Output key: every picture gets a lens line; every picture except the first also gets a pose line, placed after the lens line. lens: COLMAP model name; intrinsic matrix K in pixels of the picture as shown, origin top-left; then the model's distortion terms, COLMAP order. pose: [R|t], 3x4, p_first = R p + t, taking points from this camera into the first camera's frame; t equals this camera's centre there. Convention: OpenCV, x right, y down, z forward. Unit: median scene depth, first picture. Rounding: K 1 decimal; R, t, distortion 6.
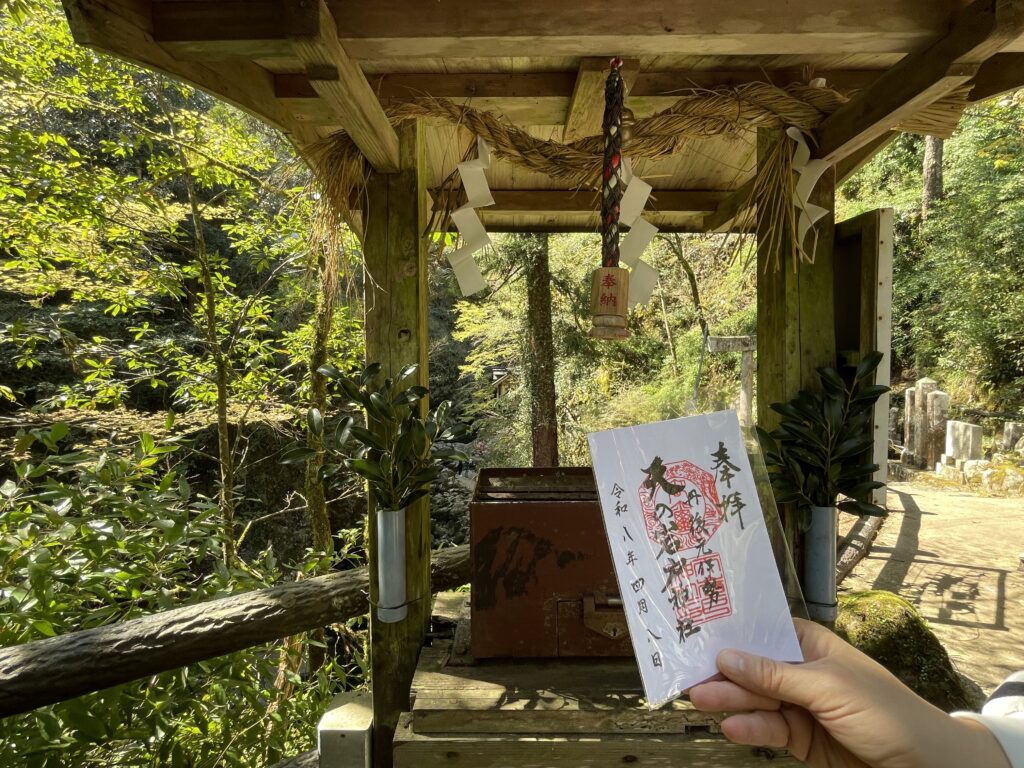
lens RADIAL K [[457.9, 0, 512.0], [0, 457.9, 384.0], [0, 0, 1]] dist [0.017362, 0.000026]
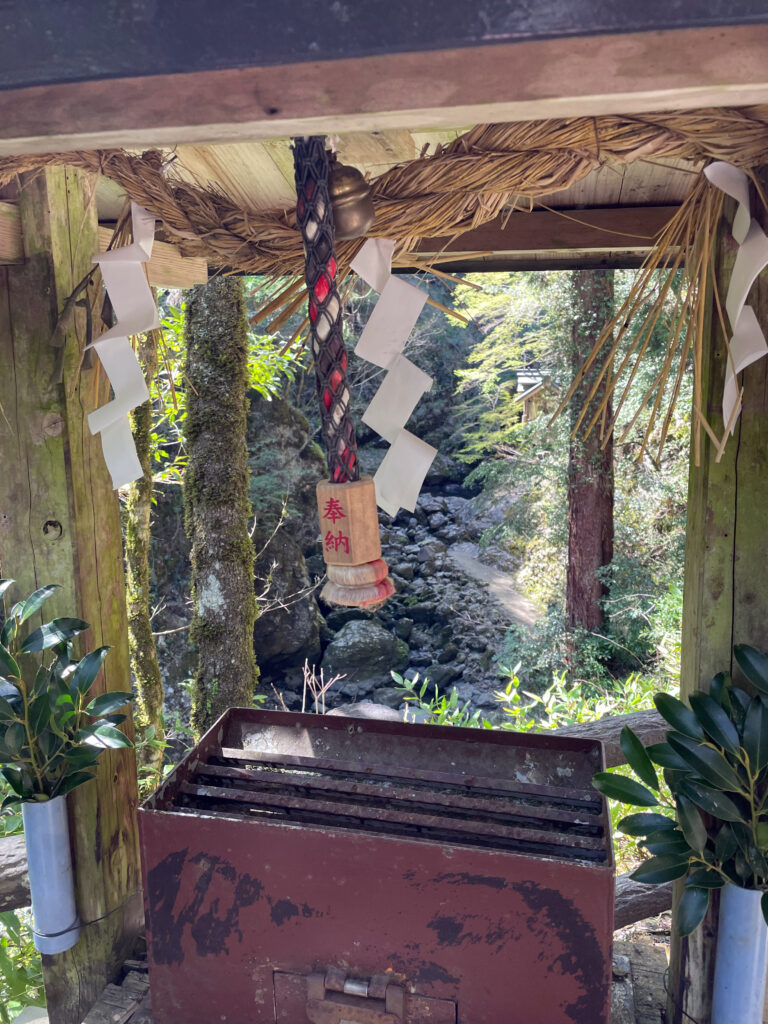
lens RADIAL K [[767.8, 0, 384.0], [0, 767.8, 512.0], [0, 0, 1]] dist [0.040489, -0.002083]
pose [[0.977942, 0.041449, -0.204724, 0.440034], [-0.011268, 0.989155, 0.146441, -0.305319], [0.208574, -0.140904, 0.967803, 0.091407]]
